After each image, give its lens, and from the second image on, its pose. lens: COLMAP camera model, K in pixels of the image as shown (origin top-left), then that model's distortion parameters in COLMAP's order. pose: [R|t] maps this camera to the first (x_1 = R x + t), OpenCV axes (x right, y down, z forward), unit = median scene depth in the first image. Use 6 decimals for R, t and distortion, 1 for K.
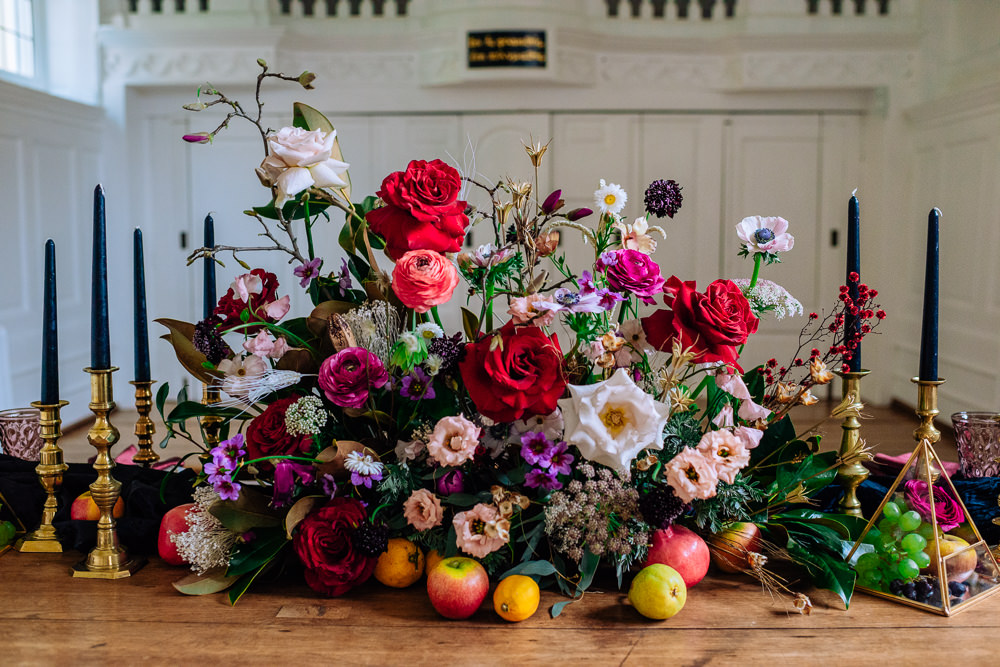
lens RADIAL K [[634.9, 0, 476.8], [0, 634.9, 318.3], [0, 0, 1]] dist [-0.005410, -0.001870]
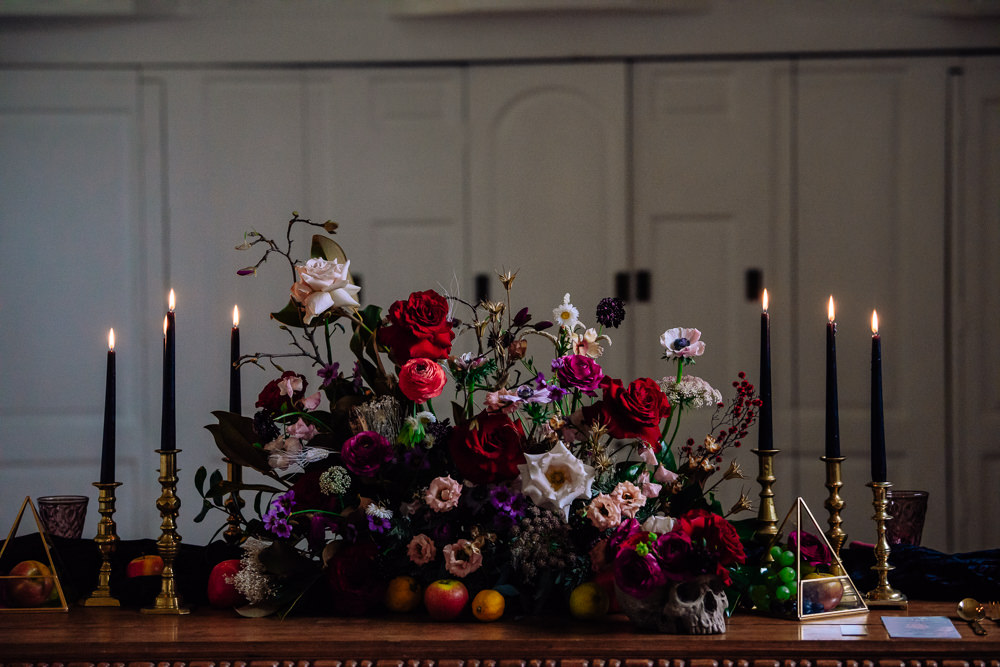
lens RADIAL K [[1584.9, 0, 499.3], [0, 1584.9, 352.1], [0, 0, 1]] dist [0.189344, -0.110416]
pose [[0.999883, -0.007137, -0.013557, 0.130278], [0.006320, 0.998215, -0.059381, 0.083451], [0.013957, 0.059288, 0.998143, -2.398156]]
